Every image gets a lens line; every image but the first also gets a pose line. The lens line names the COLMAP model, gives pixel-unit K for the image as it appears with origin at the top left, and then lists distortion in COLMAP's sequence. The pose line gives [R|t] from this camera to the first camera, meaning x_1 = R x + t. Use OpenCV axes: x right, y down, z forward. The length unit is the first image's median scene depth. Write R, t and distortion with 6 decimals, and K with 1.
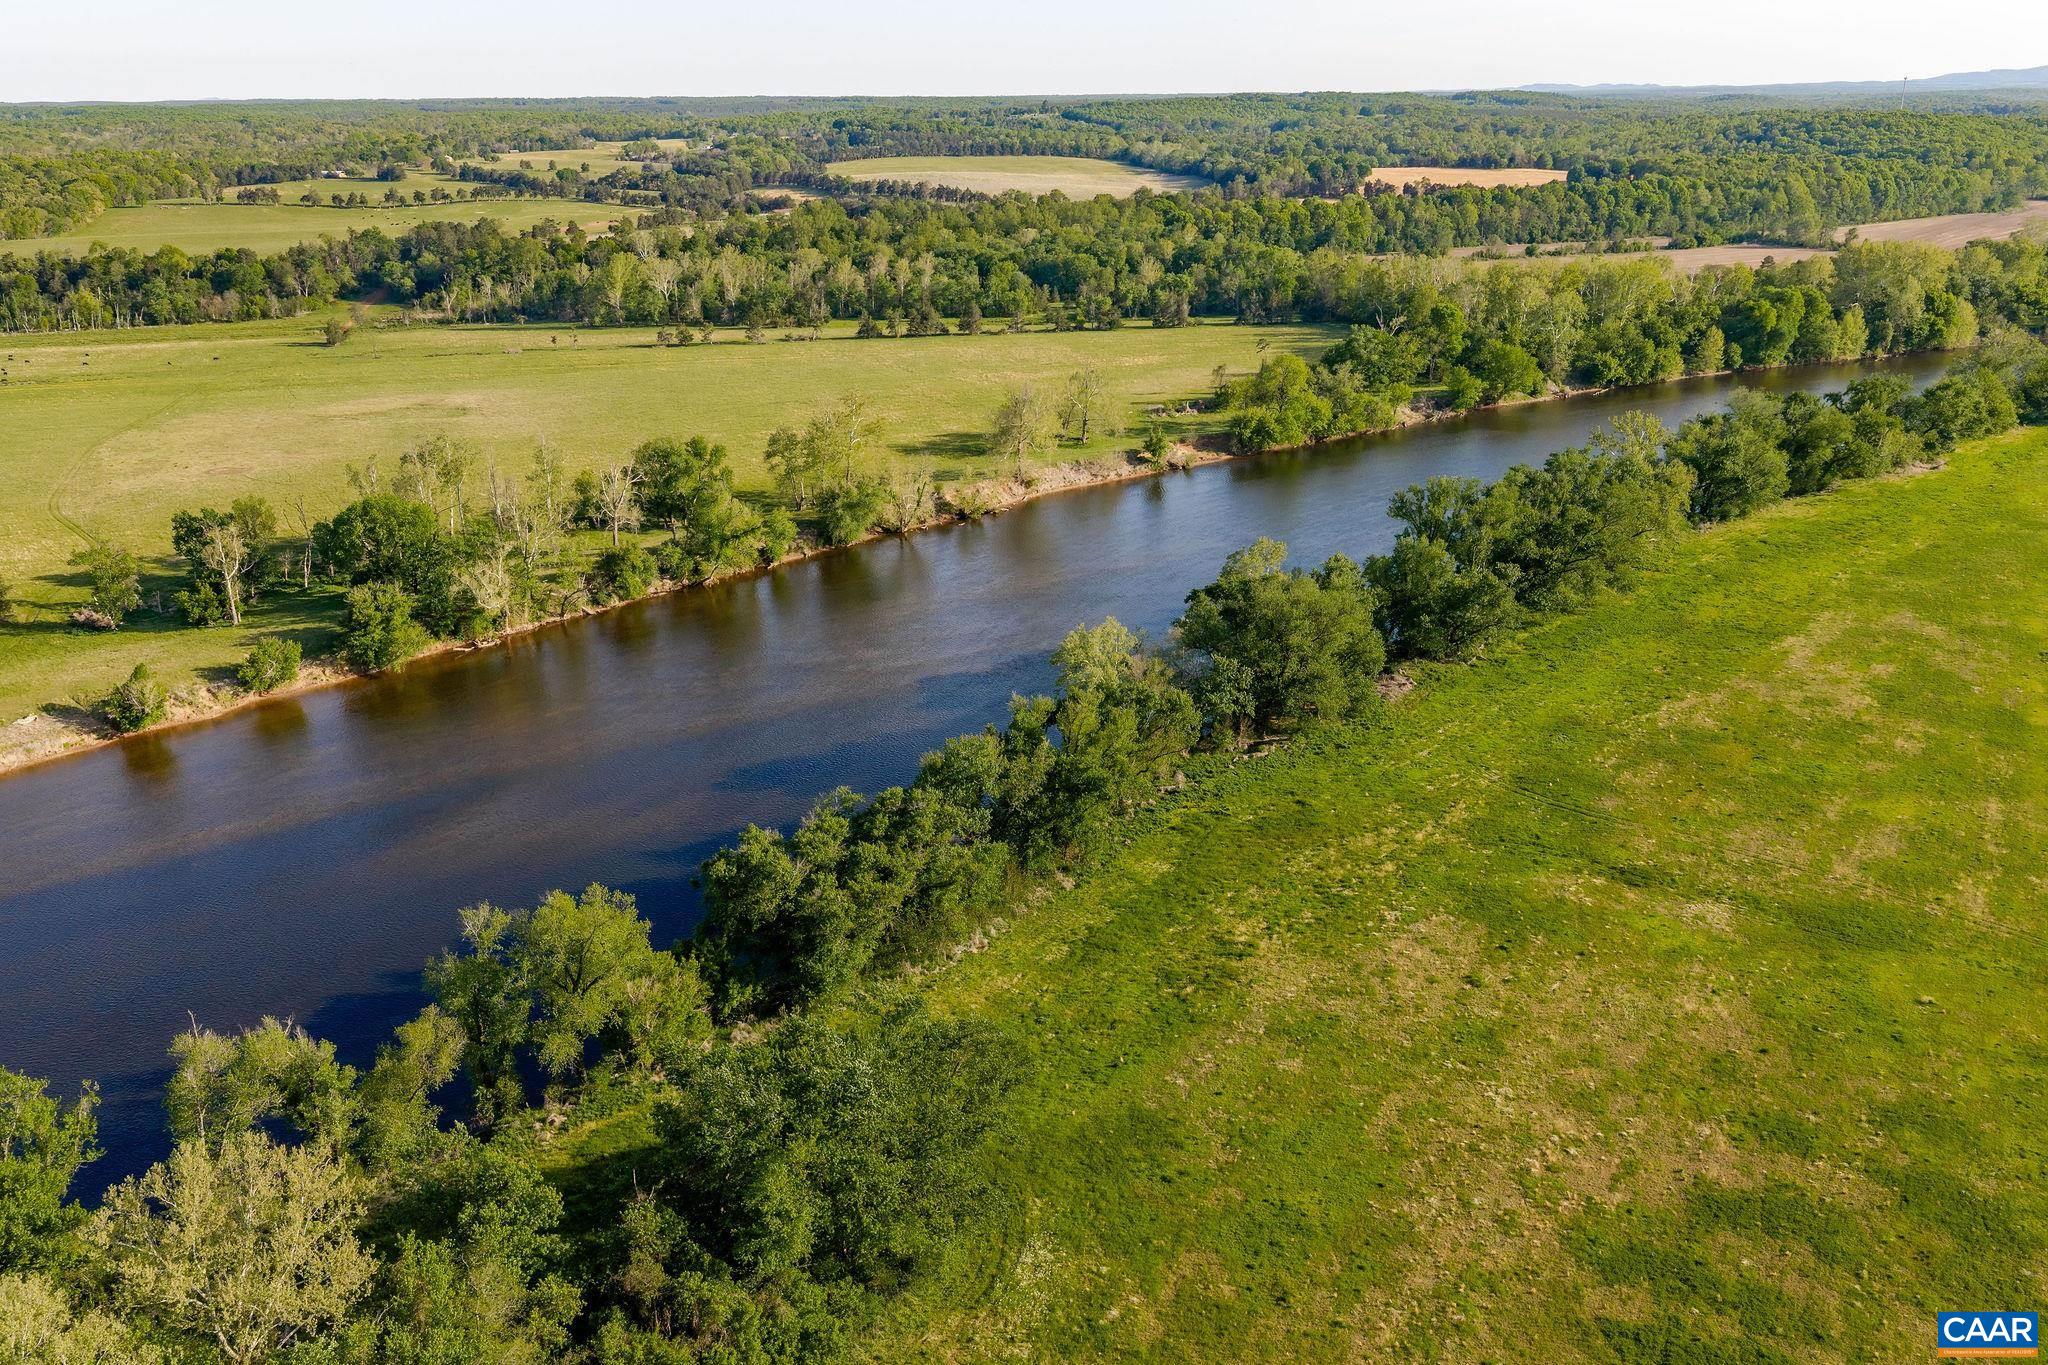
lens RADIAL K [[1723.7, 0, 1005.6], [0, 1723.7, 690.5], [0, 0, 1]] dist [0.010153, -0.016845]
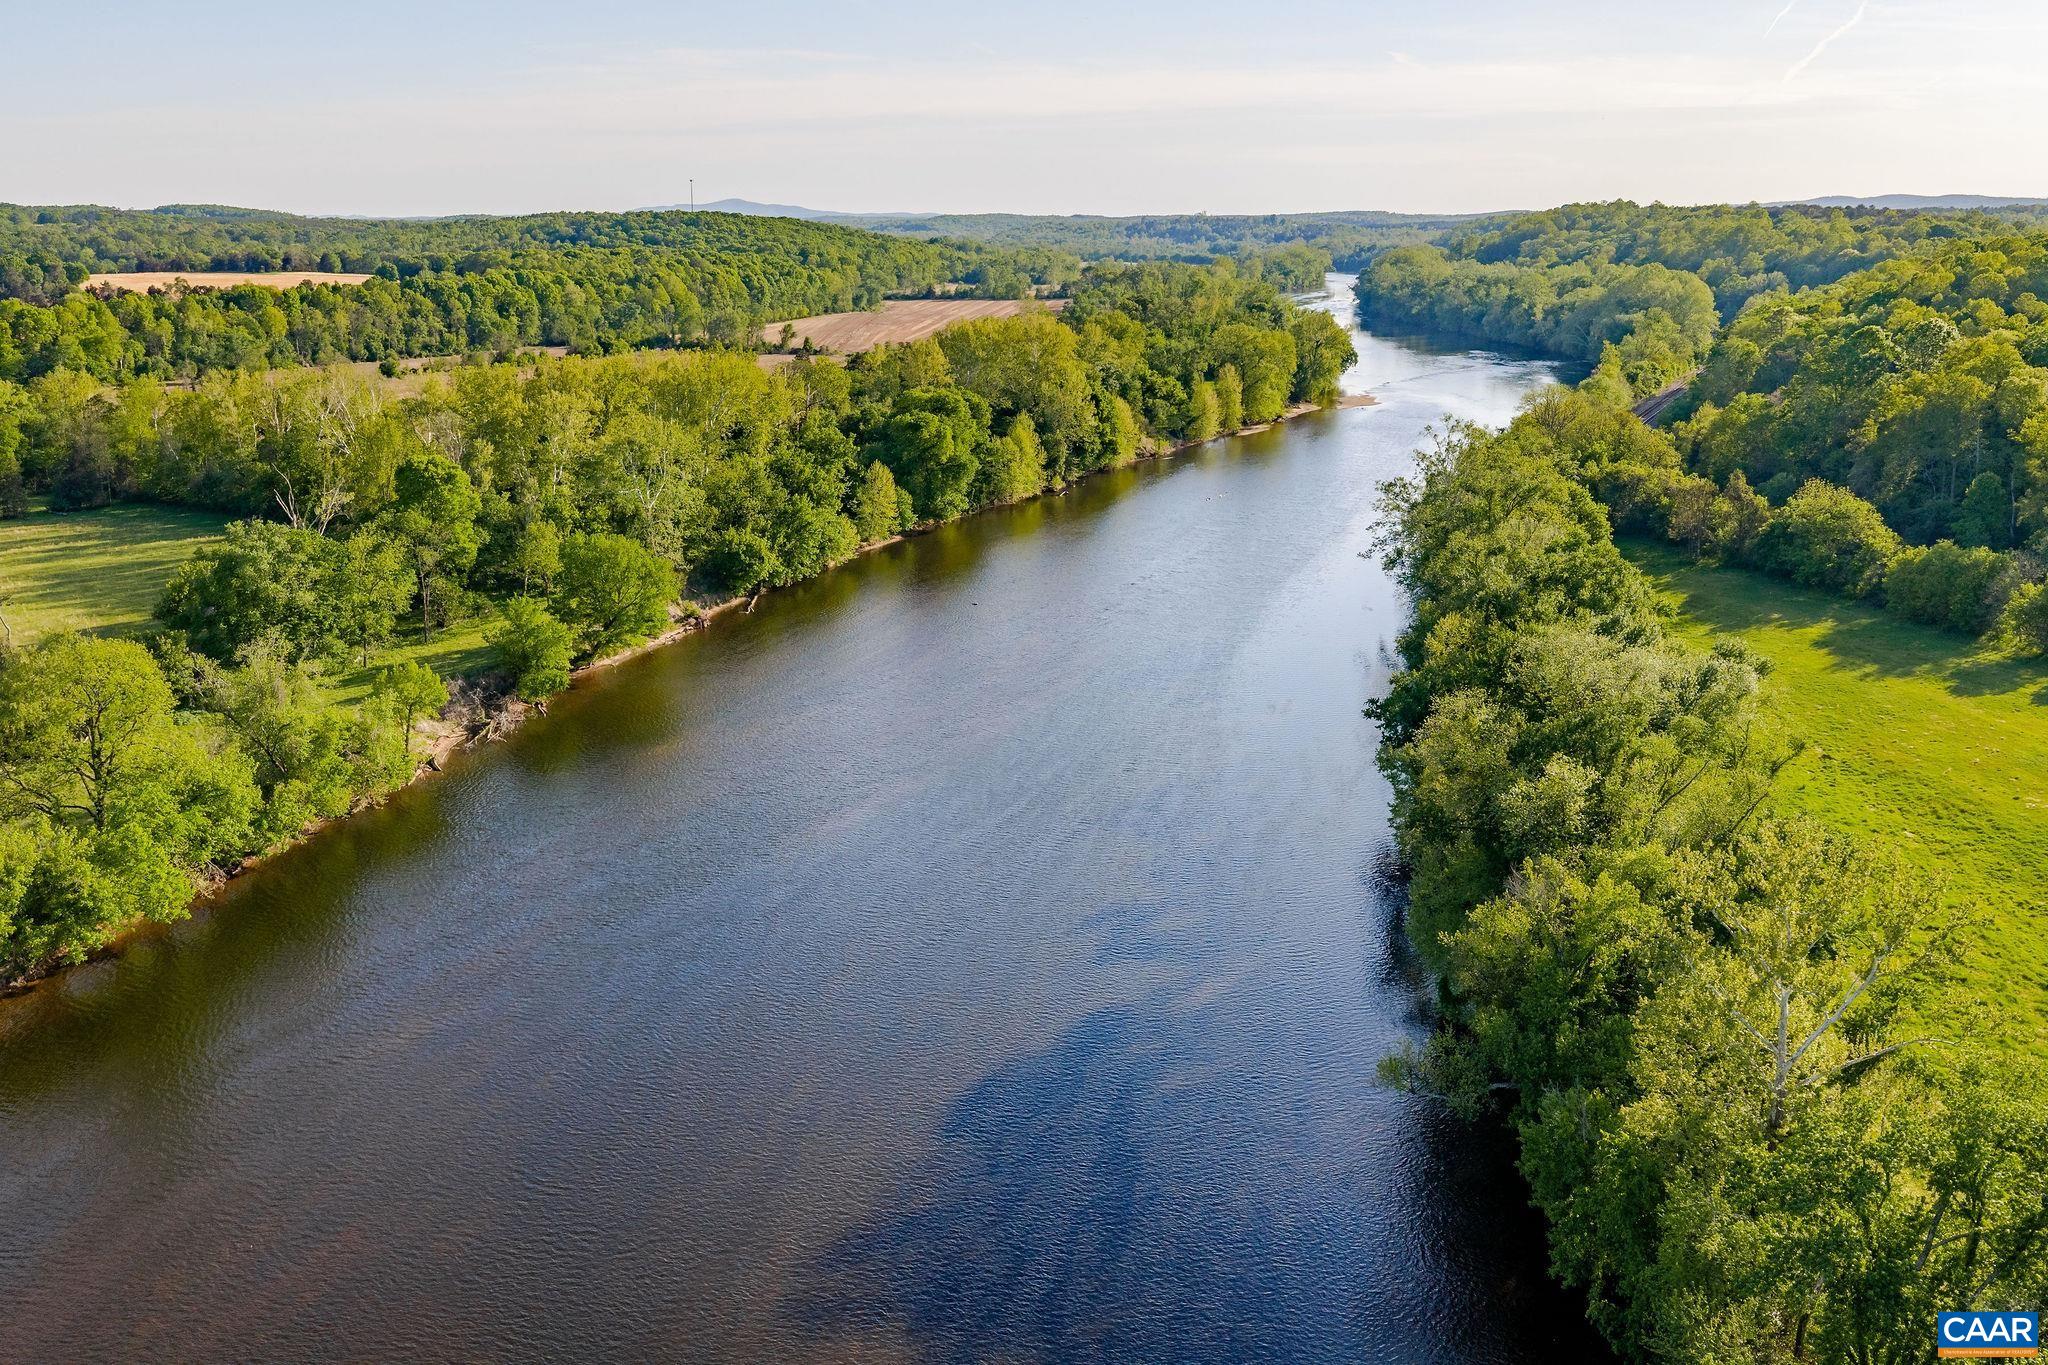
lens RADIAL K [[1838.4, 0, 988.2], [0, 1838.4, 646.6], [0, 0, 1]] dist [-0.004586, -0.007883]
pose [[0.784883, -0.132534, 0.605305, 0.060018], [0.198660, 0.979115, -0.043216, -0.100585], [-0.586936, 0.154170, 0.794820, 0.434498]]
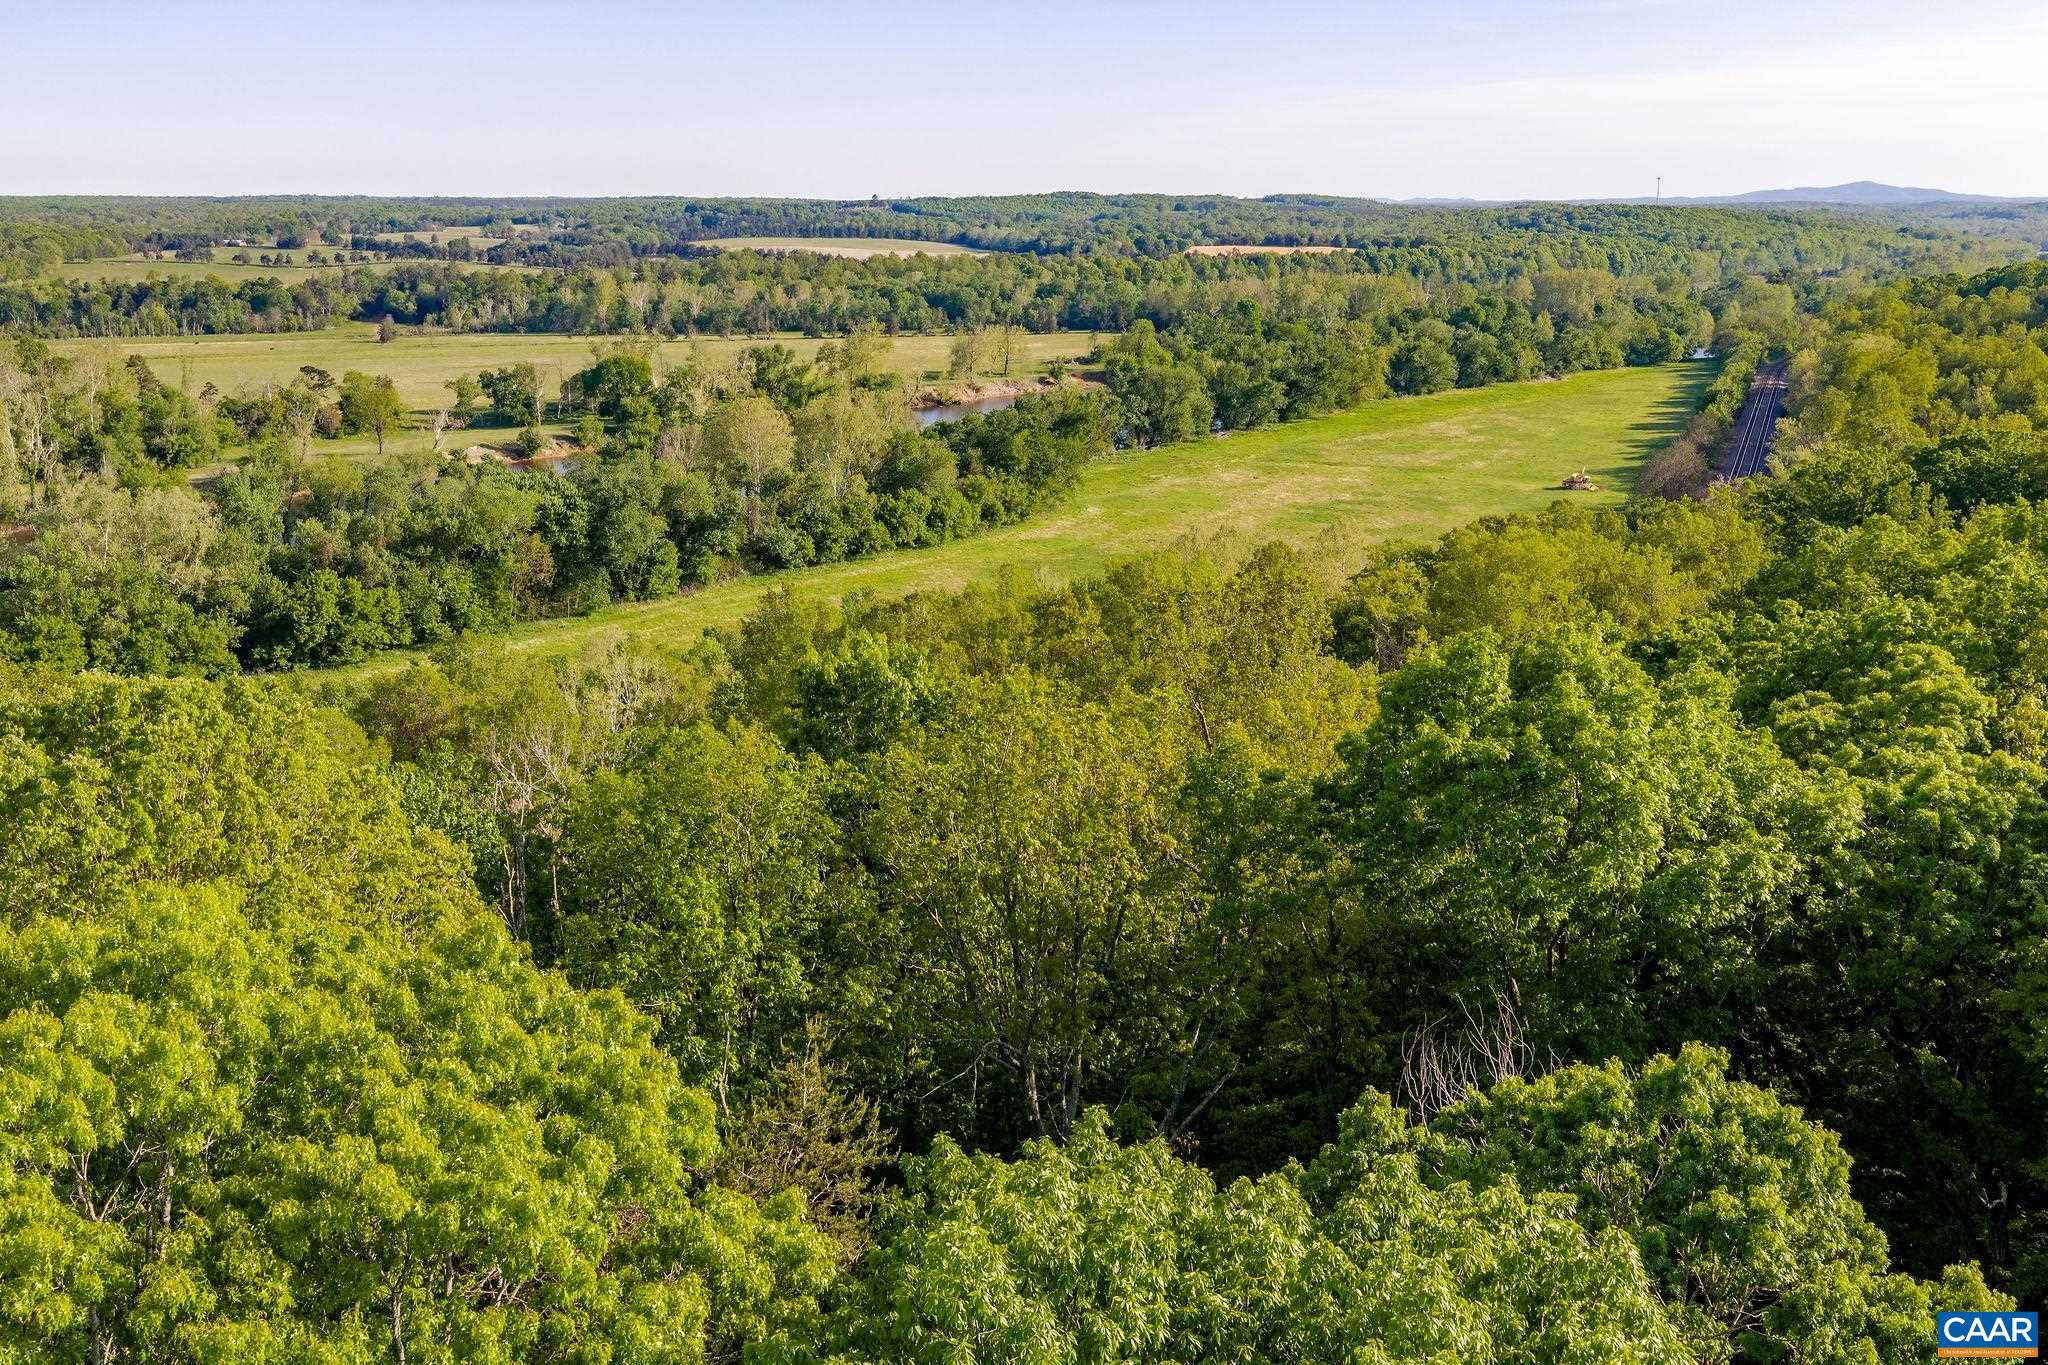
lens RADIAL K [[1934.0, 0, 986.6], [0, 1934.0, 652.4], [0, 0, 1]] dist [0.045596, -0.145323]
pose [[0.994992, -0.013187, 0.099079, -0.092180], [0.023750, 0.994061, -0.106202, 0.177072], [-0.097090, 0.108024, 0.989396, -0.399898]]
